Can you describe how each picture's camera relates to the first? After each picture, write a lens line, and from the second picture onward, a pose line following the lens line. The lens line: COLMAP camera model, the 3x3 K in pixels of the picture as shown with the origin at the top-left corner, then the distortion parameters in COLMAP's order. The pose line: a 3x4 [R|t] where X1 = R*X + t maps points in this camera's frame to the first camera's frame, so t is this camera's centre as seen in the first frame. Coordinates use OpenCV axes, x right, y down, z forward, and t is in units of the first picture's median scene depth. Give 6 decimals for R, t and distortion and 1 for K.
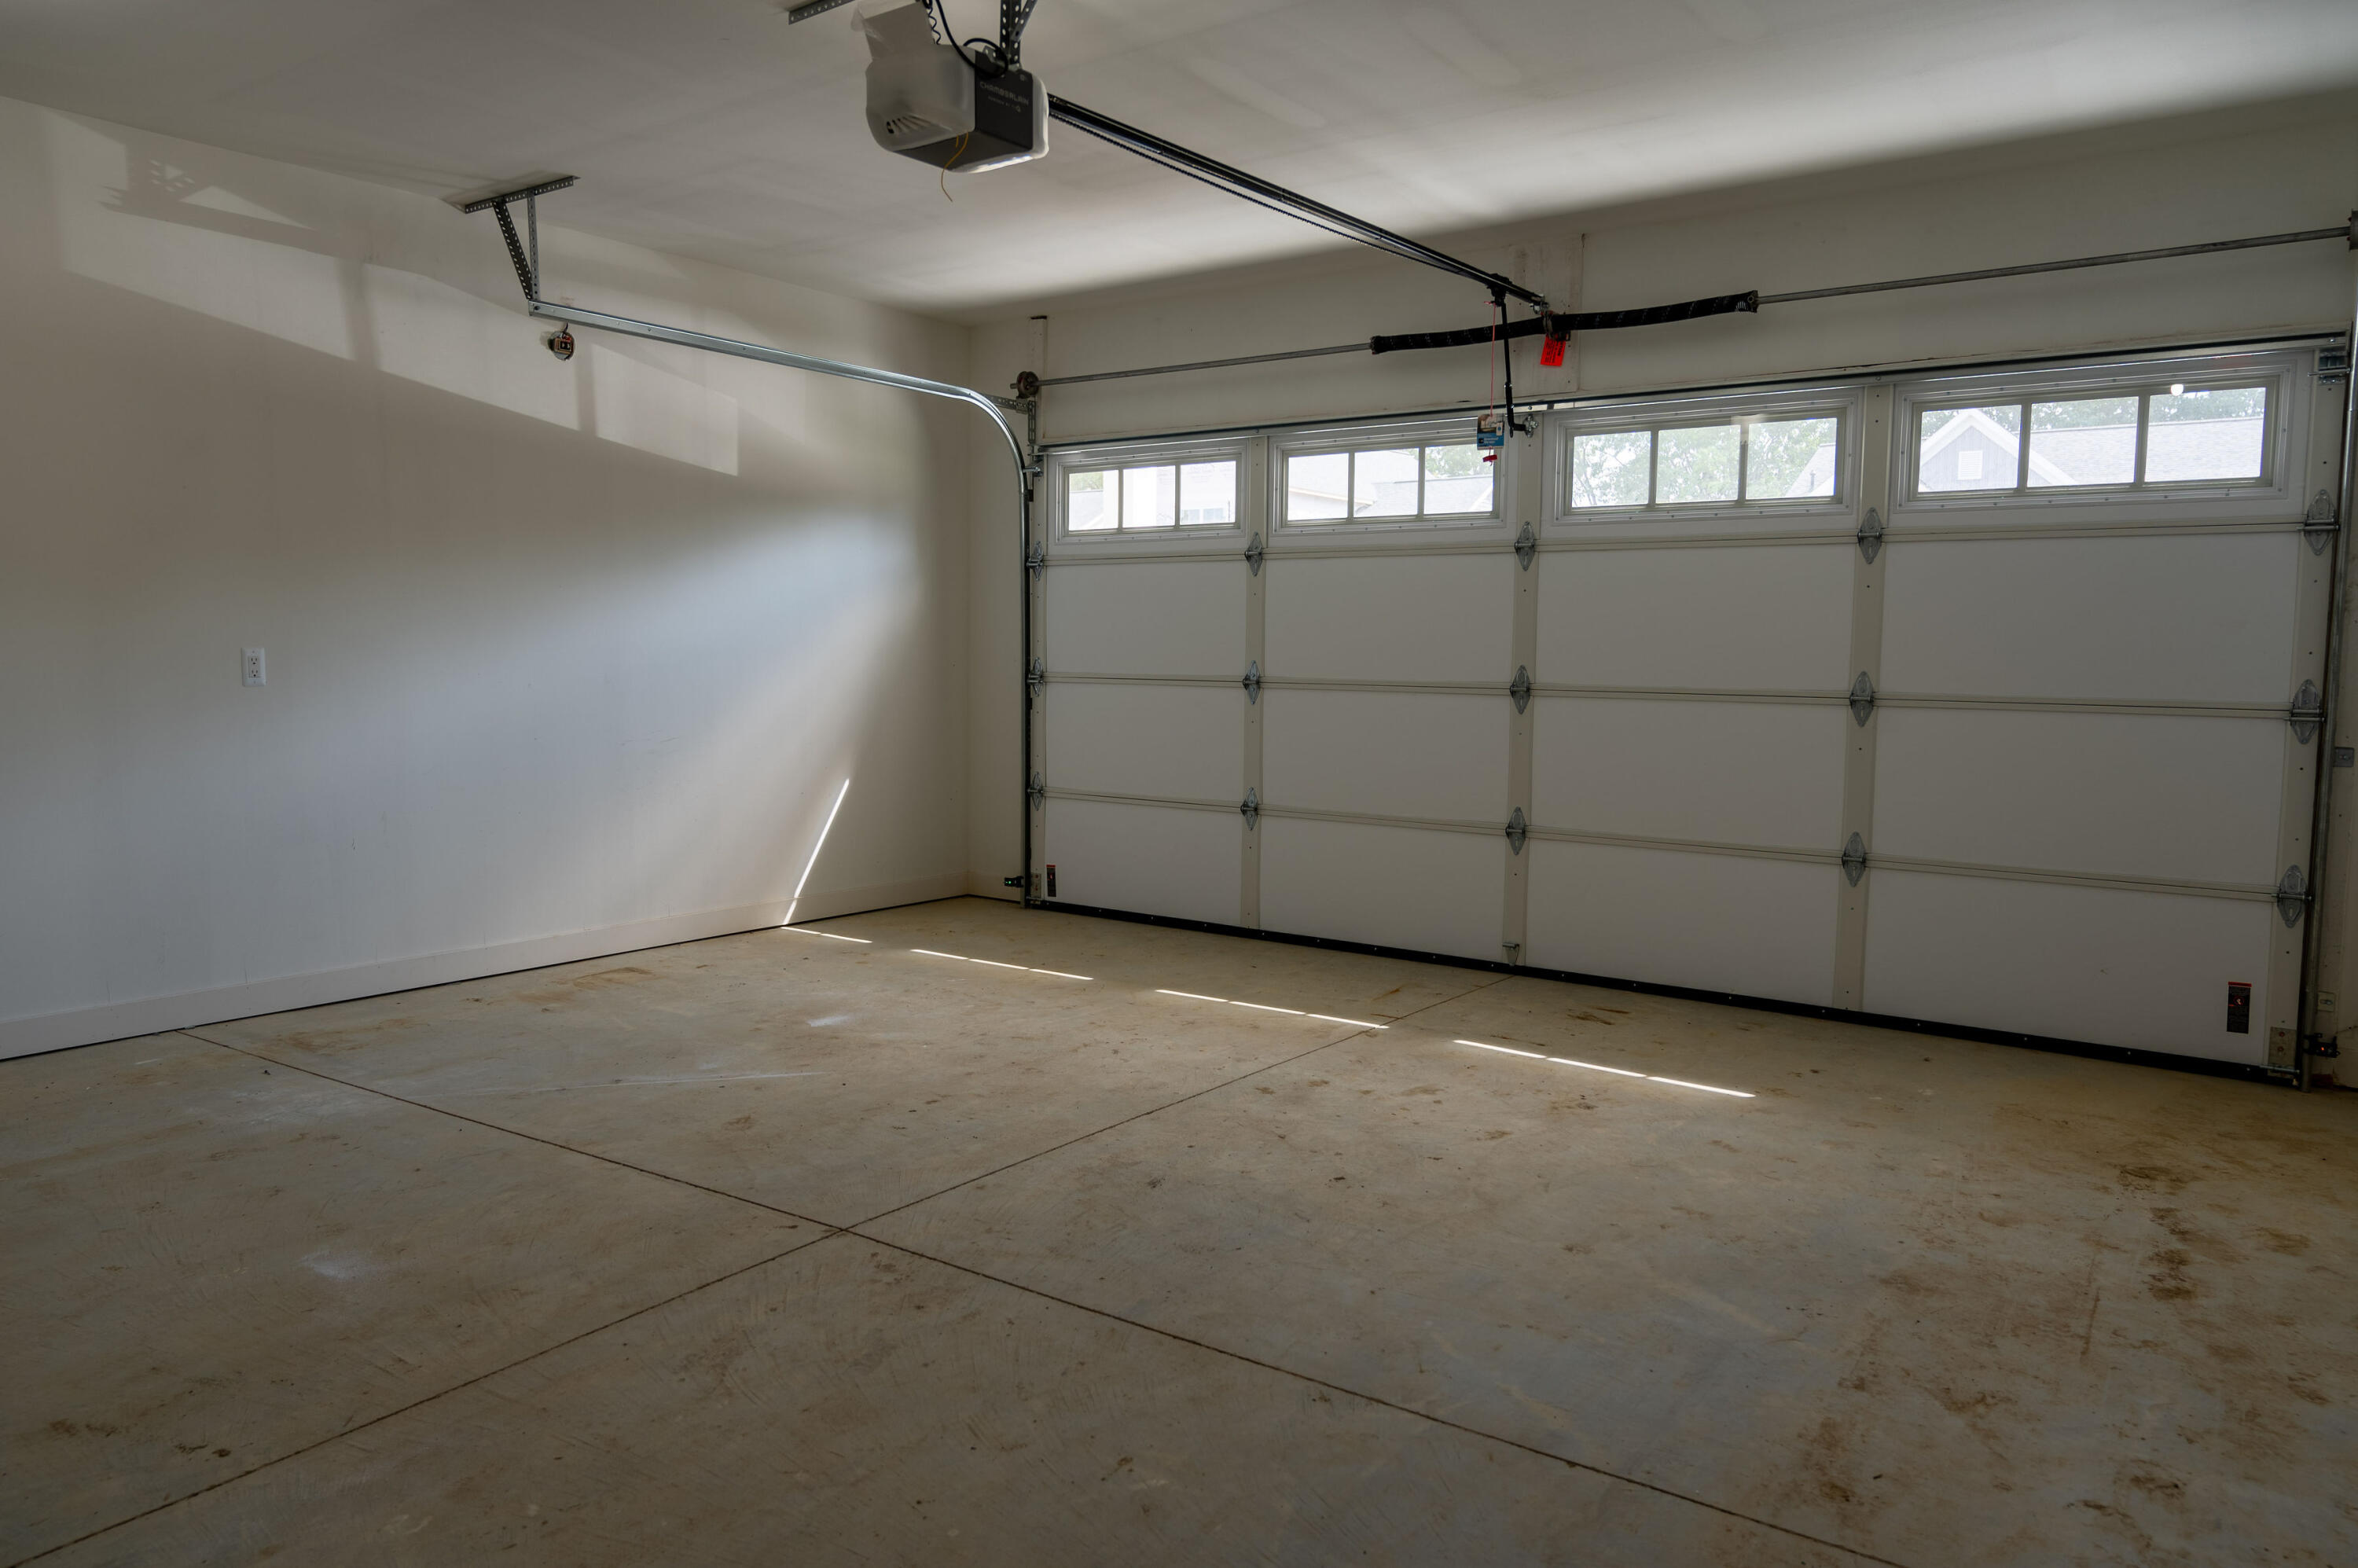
lens RADIAL K [[1638.6, 0, 1179.0], [0, 1638.6, 784.0], [0, 0, 1]] dist [-0.009529, -0.002071]
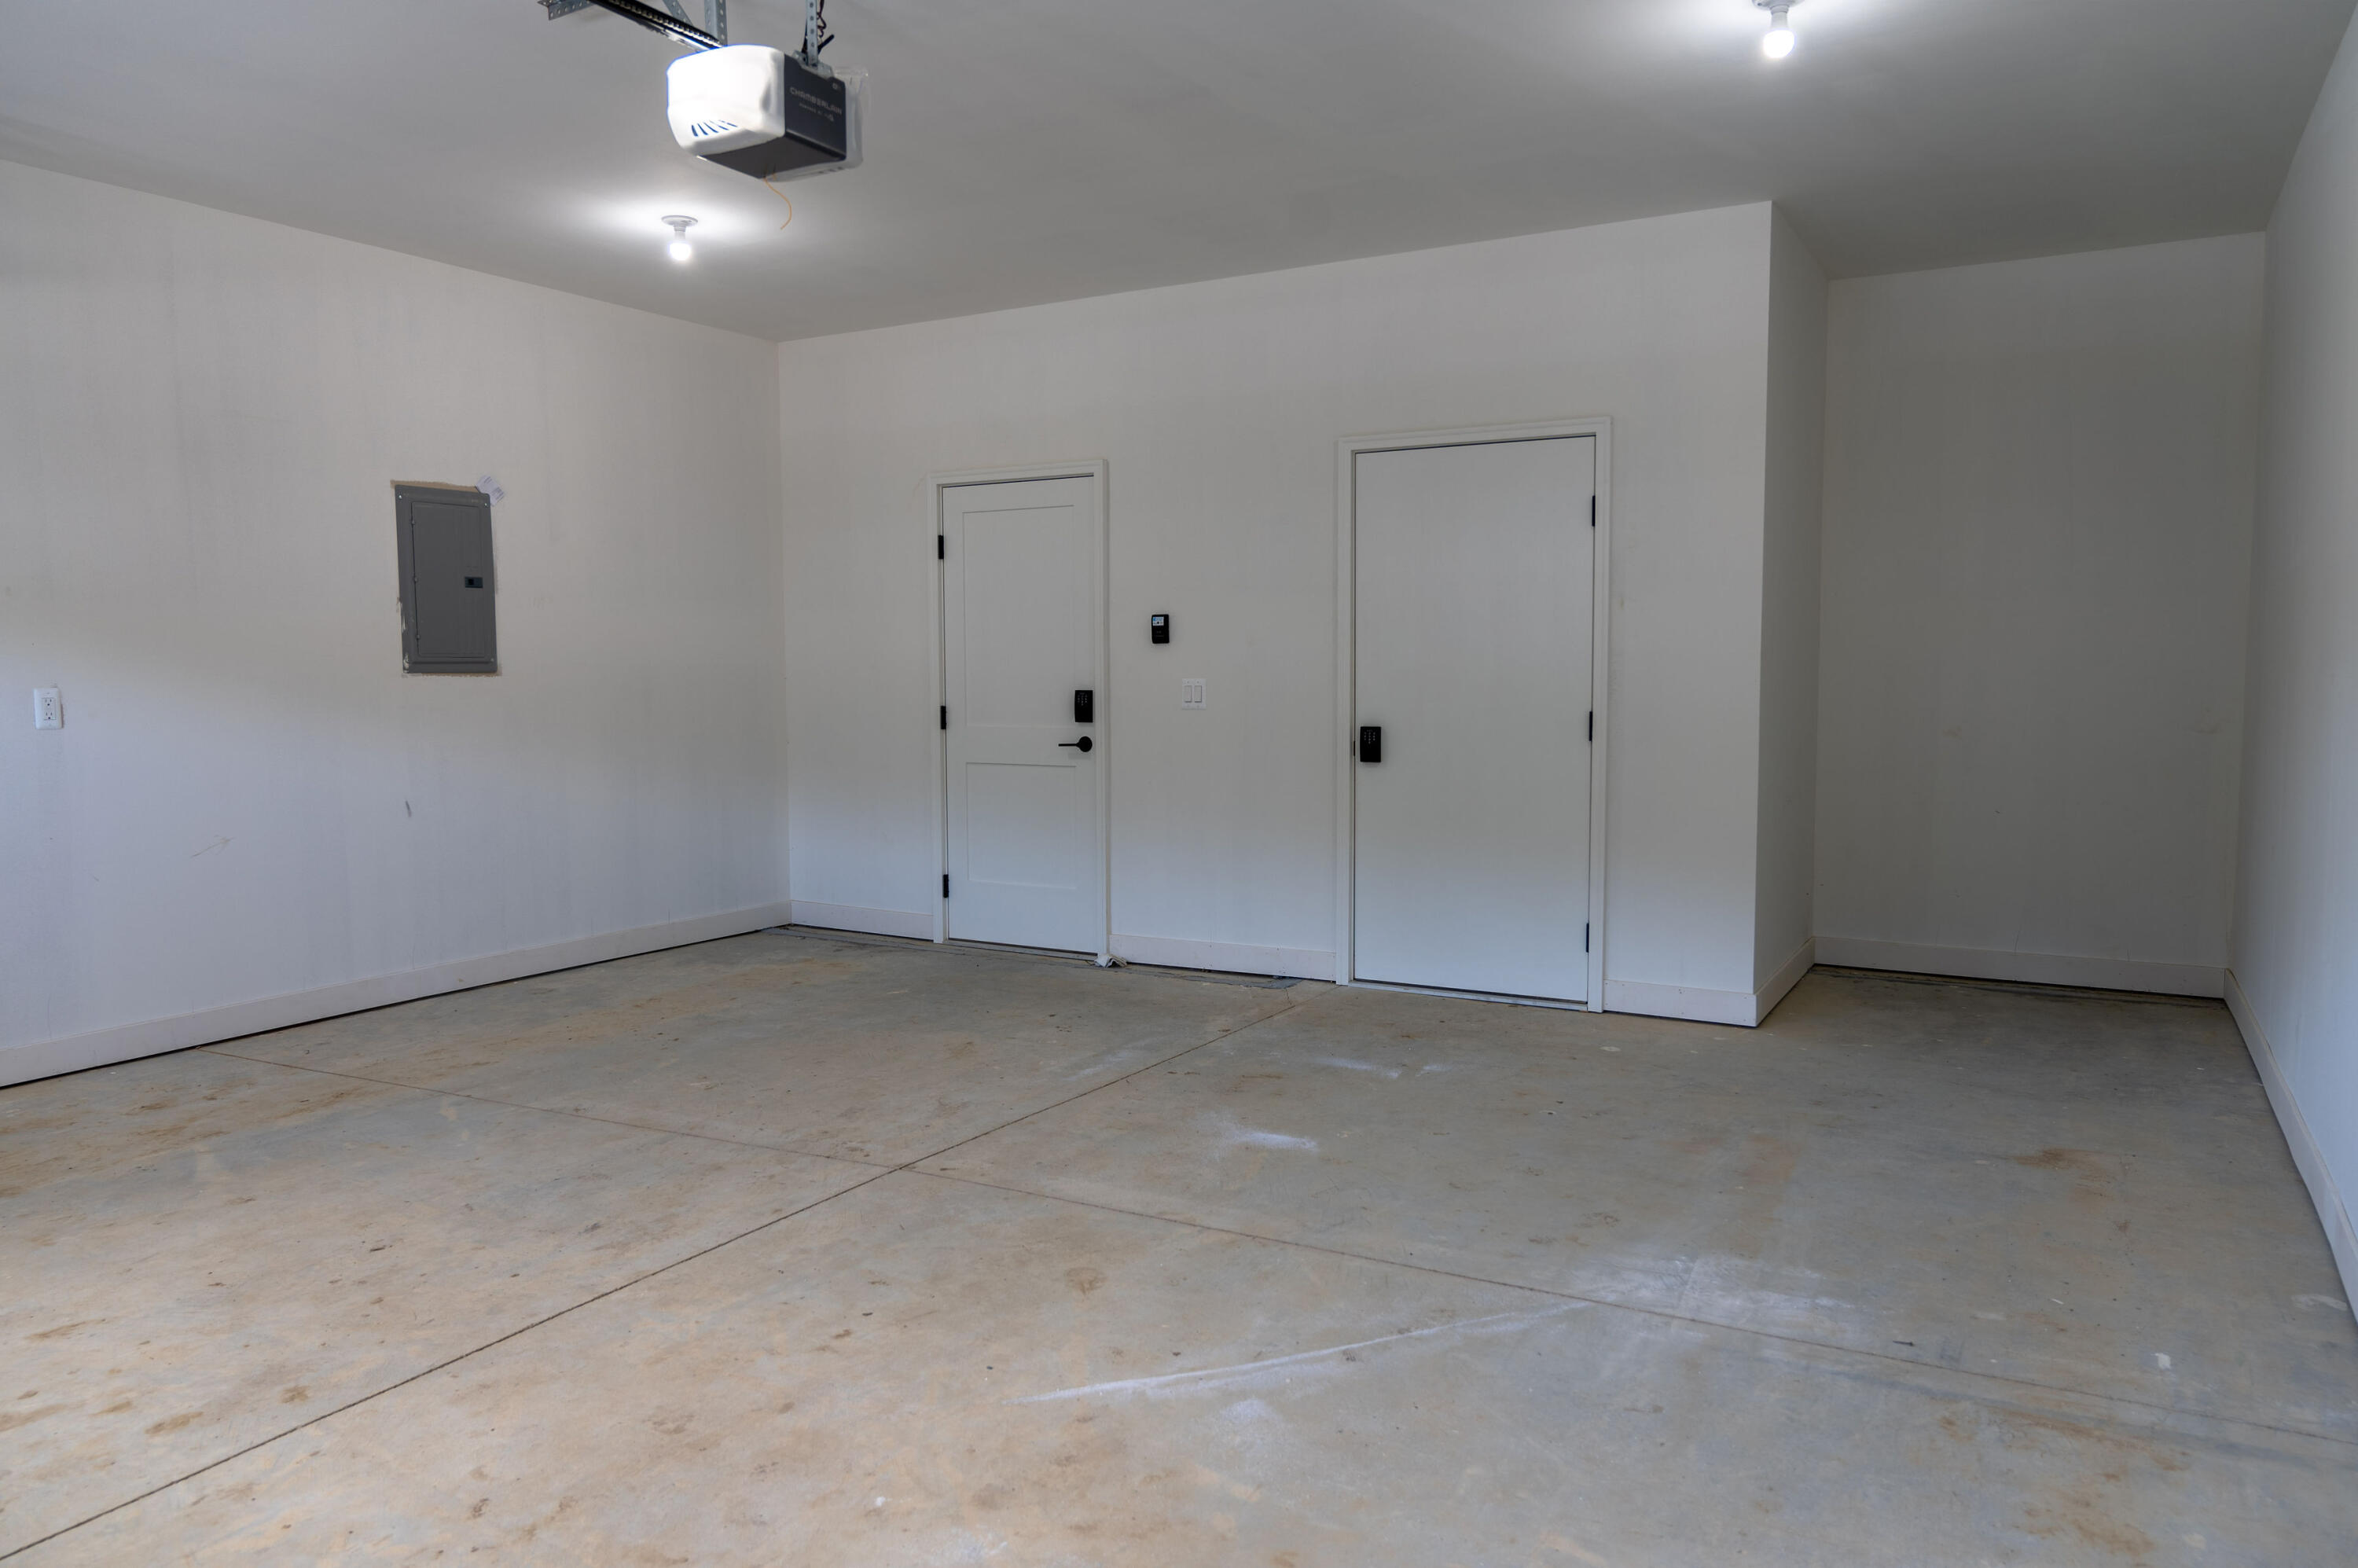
lens RADIAL K [[1638.6, 0, 1179.0], [0, 1638.6, 784.0], [0, 0, 1]] dist [-0.009529, -0.002071]
pose [[-0.994759, 0.002203, -0.102226, -0.233415], [-0.013982, 0.987445, 0.157343, -0.151624], [0.101290, 0.157947, -0.982239, 1.740797]]
